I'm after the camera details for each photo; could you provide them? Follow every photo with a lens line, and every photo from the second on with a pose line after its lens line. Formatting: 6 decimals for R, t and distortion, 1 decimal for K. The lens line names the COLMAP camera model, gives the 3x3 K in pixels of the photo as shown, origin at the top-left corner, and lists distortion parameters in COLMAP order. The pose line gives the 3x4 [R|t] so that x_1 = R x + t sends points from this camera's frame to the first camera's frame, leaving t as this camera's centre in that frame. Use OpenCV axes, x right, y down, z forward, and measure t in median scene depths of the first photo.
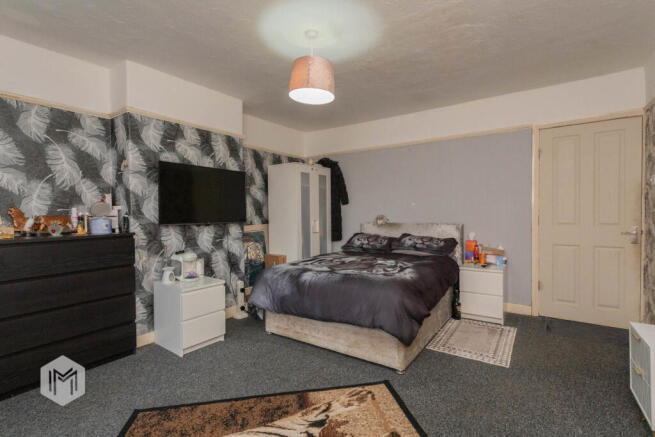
lens RADIAL K [[310.9, 0, 323.8], [0, 310.9, 217.2], [0, 0, 1]] dist [0.000346, 0.000115]
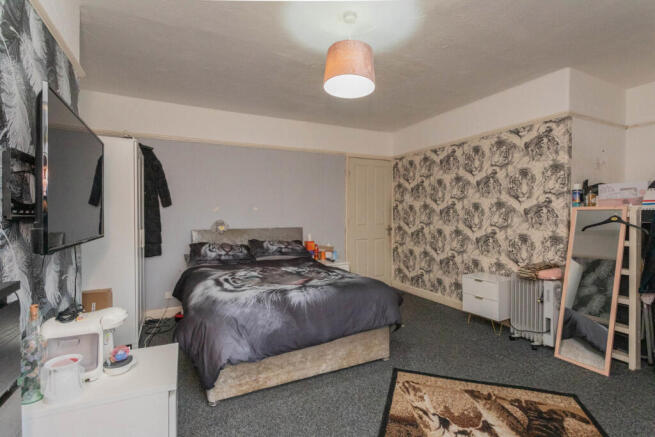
lens RADIAL K [[310.9, 0, 323.8], [0, 310.9, 217.2], [0, 0, 1]] dist [0.000346, 0.000115]
pose [[0.483234, -0.002323, 0.875488, -0.792564], [0.015365, 0.999865, -0.005828, -0.011454], [-0.875357, 0.016269, 0.483204, 0.600759]]
